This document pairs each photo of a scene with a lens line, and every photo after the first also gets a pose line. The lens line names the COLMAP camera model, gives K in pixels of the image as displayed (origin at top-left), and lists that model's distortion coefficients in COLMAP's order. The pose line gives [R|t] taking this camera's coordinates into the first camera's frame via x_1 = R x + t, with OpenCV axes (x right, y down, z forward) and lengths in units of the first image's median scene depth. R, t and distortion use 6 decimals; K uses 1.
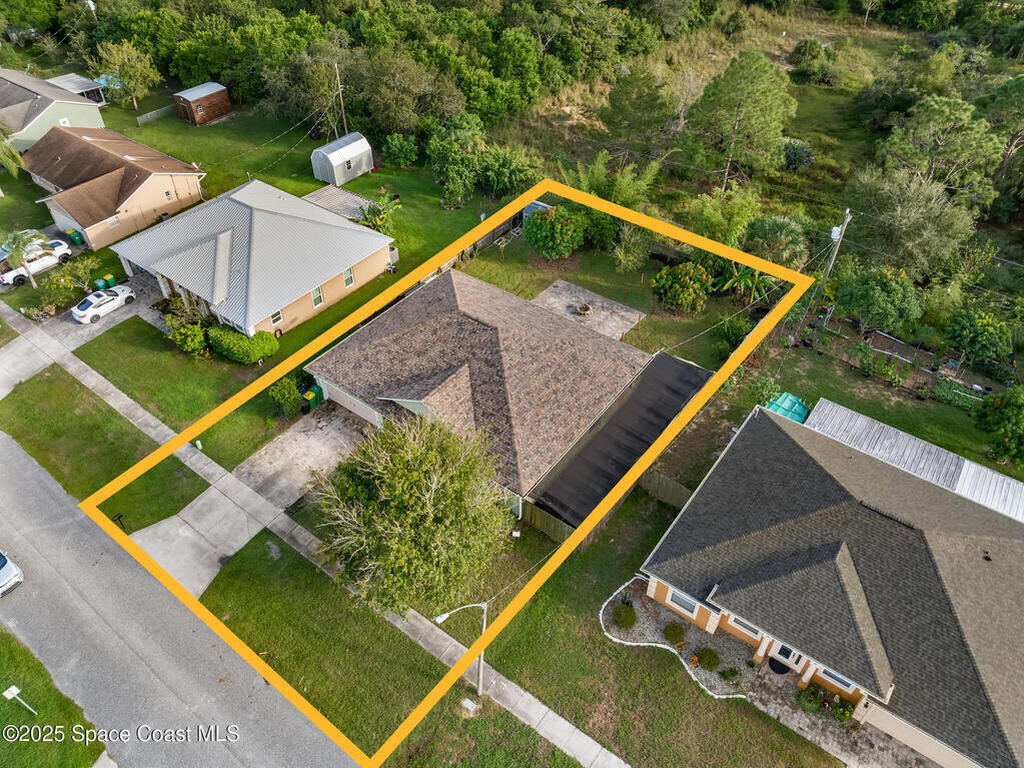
lens RADIAL K [[724.8, 0, 515.3], [0, 724.8, 376.9], [0, 0, 1]] dist [-0.042448, 0.004303]
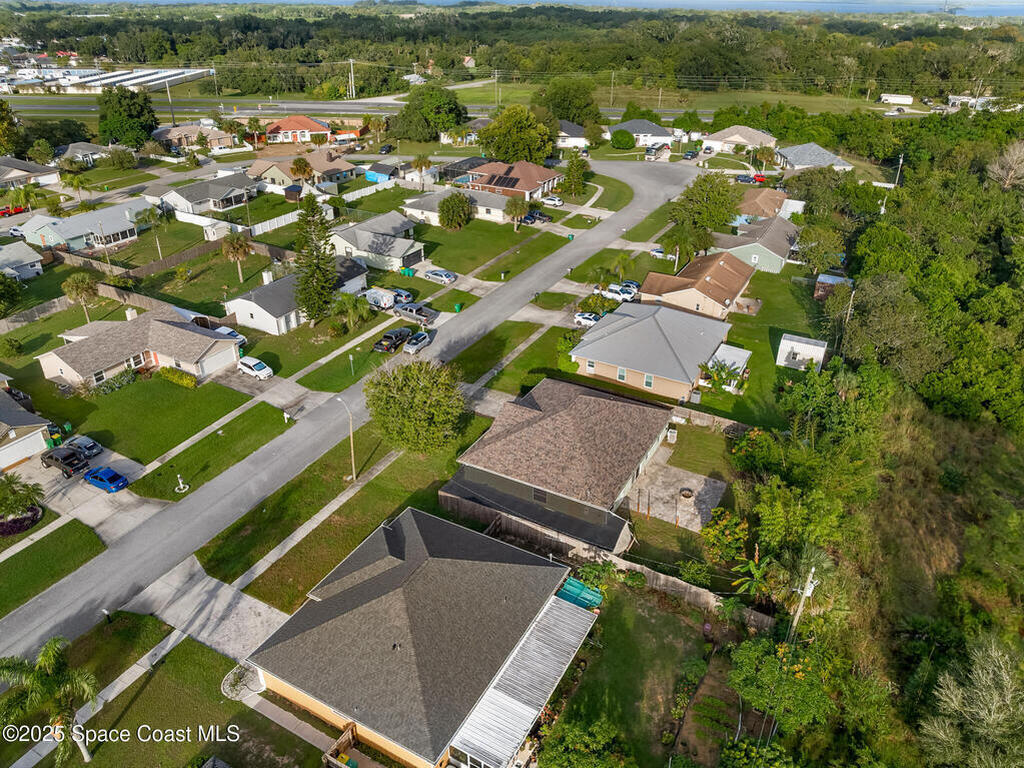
lens RADIAL K [[716.9, 0, 515.9], [0, 716.9, 383.3], [0, 0, 1]] dist [-0.004317, -0.002998]
pose [[0.140120, 0.482352, -0.864698, 1.160831], [-0.667645, 0.690935, 0.277234, -0.427846], [0.731175, 0.538466, 0.418854, 0.263023]]
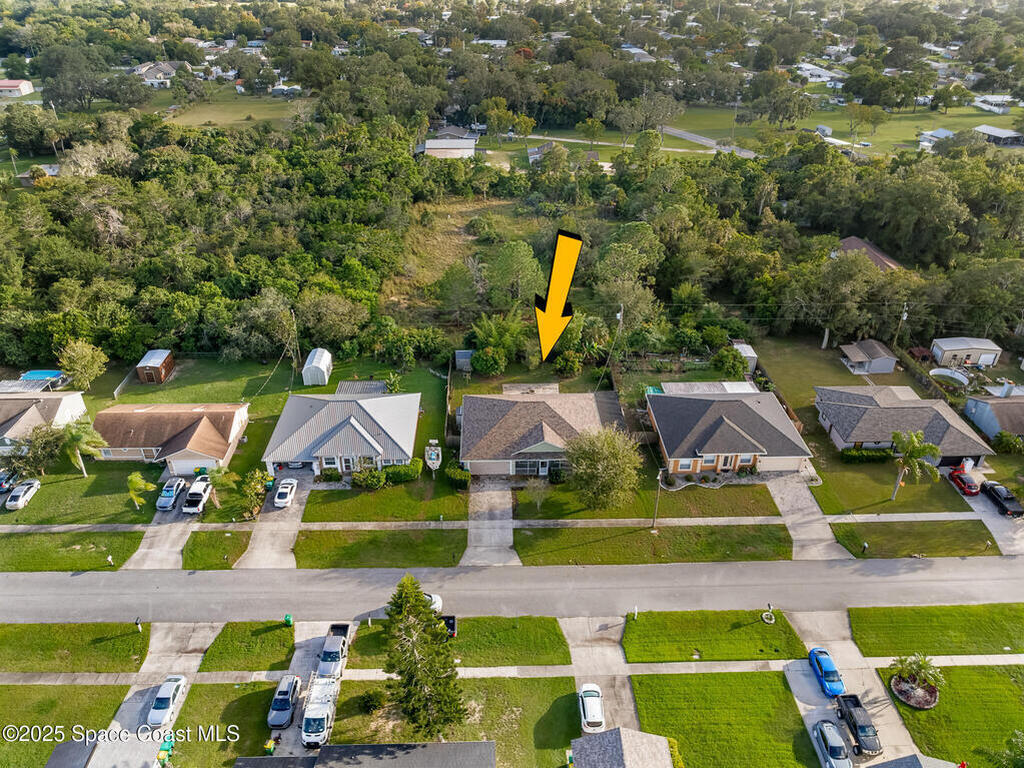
lens RADIAL K [[716.9, 0, 515.9], [0, 716.9, 383.3], [0, 0, 1]] dist [-0.004317, -0.002998]
pose [[0.779532, -0.322961, 0.536681, -1.112481], [0.413286, 0.909042, -0.053262, -0.037289], [-0.470664, 0.263323, 0.842102, -0.658414]]
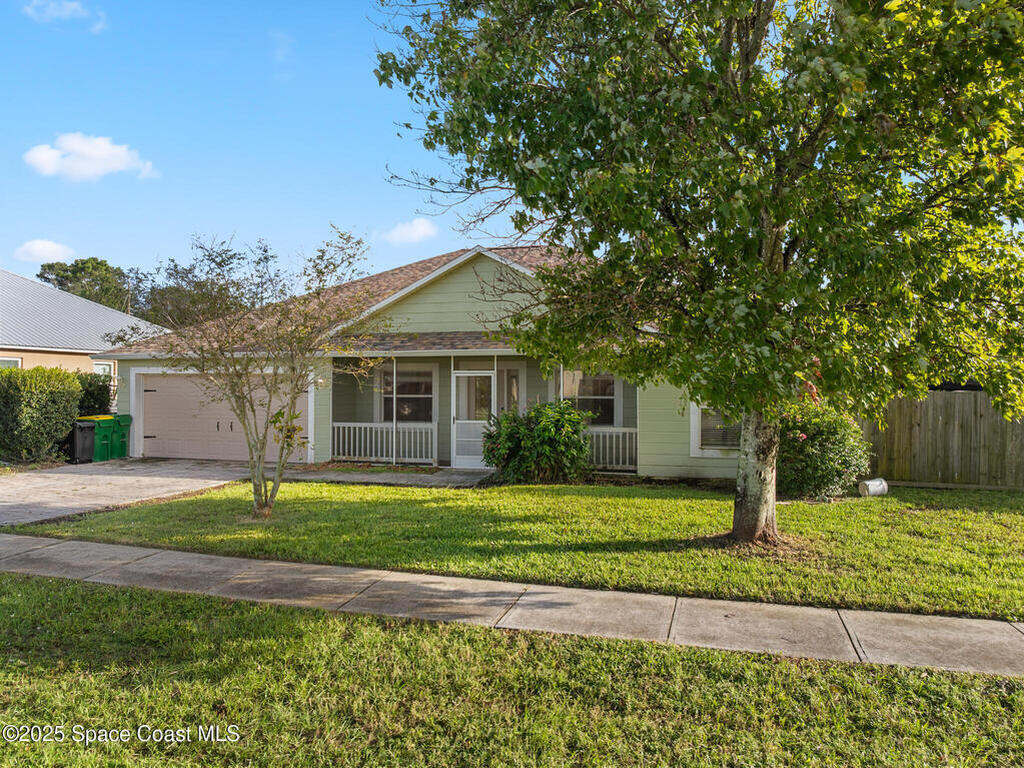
lens RADIAL K [[724.8, 0, 515.3], [0, 724.8, 376.9], [0, 0, 1]] dist [-0.042448, 0.004303]
pose [[0.936381, -0.006063, 0.350932, -0.219081], [0.239415, 0.742160, -0.626002, 0.294938], [-0.256652, 0.670195, 0.696397, 0.693472]]
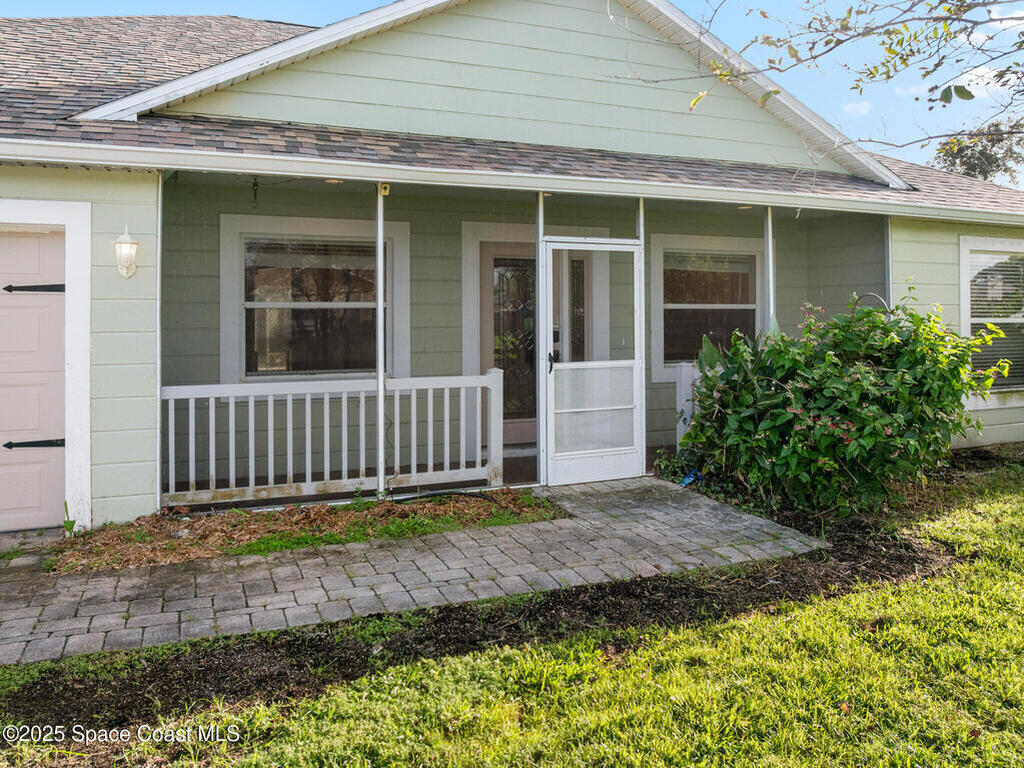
lens RADIAL K [[789.9, 0, 515.6], [0, 789.9, 310.0], [0, 0, 1]] dist [-0.023727, -0.001146]
pose [[0.513951, 0.004020, 0.857810, -0.253728], [0.579765, 0.735395, -0.350809, 0.130287], [-0.632239, 0.677627, 0.375626, 0.894450]]
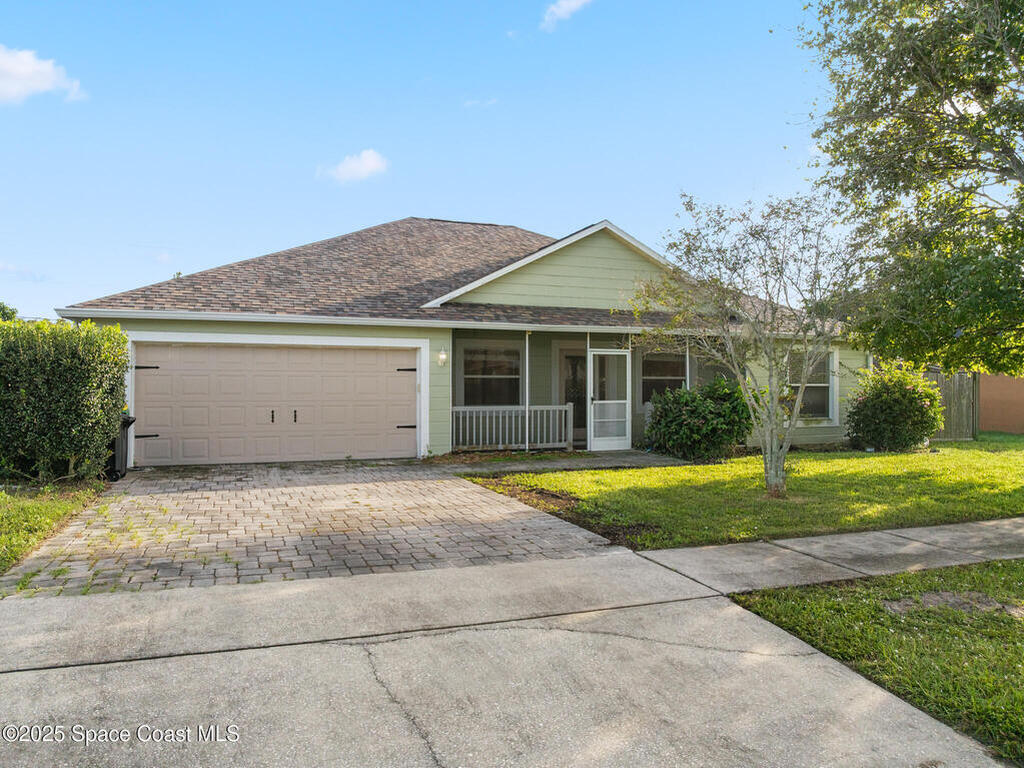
lens RADIAL K [[724.8, 0, 515.3], [0, 724.8, 376.9], [0, 0, 1]] dist [-0.042448, 0.004303]
pose [[0.534004, 0.008097, 0.845443, -0.419738], [0.566322, 0.739063, -0.364782, 0.181568], [-0.627789, 0.673588, 0.390077, 0.838807]]
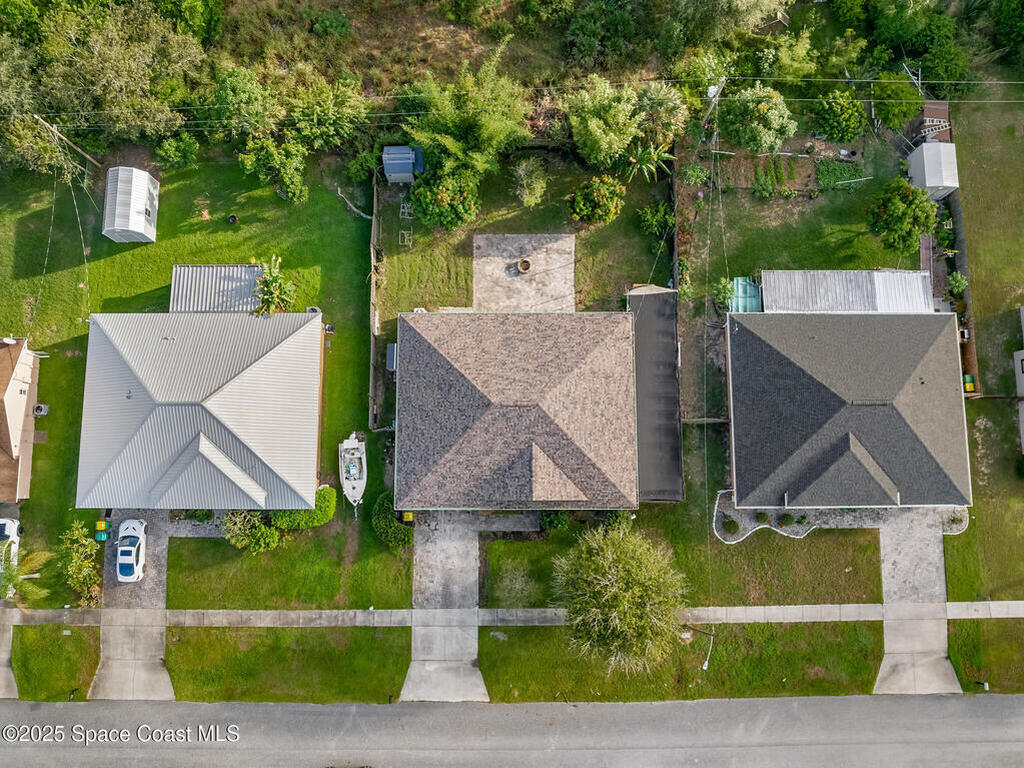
lens RADIAL K [[781.6, 0, 514.8], [0, 781.6, 373.2], [0, 0, 1]] dist [-0.038573, 0.010998]
pose [[0.800241, -0.593022, 0.089101, -0.129282], [0.400242, 0.638820, 0.657051, -0.883717], [-0.446565, -0.490137, 0.748562, 0.114067]]
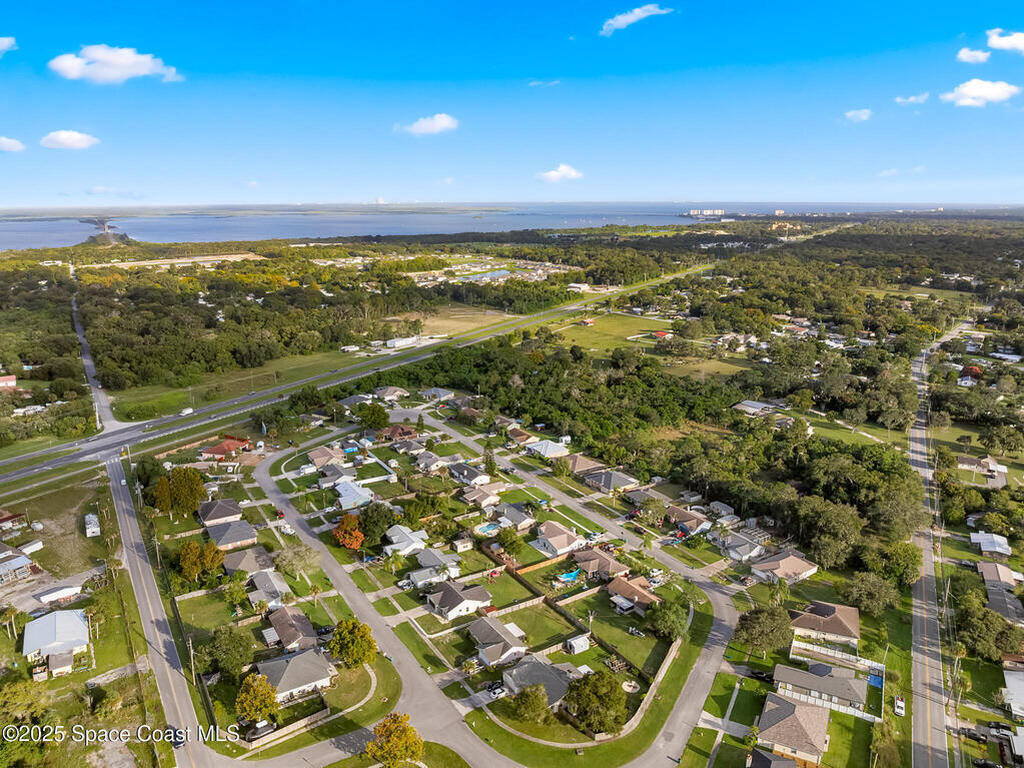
lens RADIAL K [[724.8, 0, 515.3], [0, 724.8, 376.9], [0, 0, 1]] dist [-0.042448, 0.004303]
pose [[0.935060, 0.084460, -0.344280, 1.833626], [-0.235781, 0.873405, -0.426111, 2.492435], [0.264707, 0.479614, 0.836601, -5.701087]]
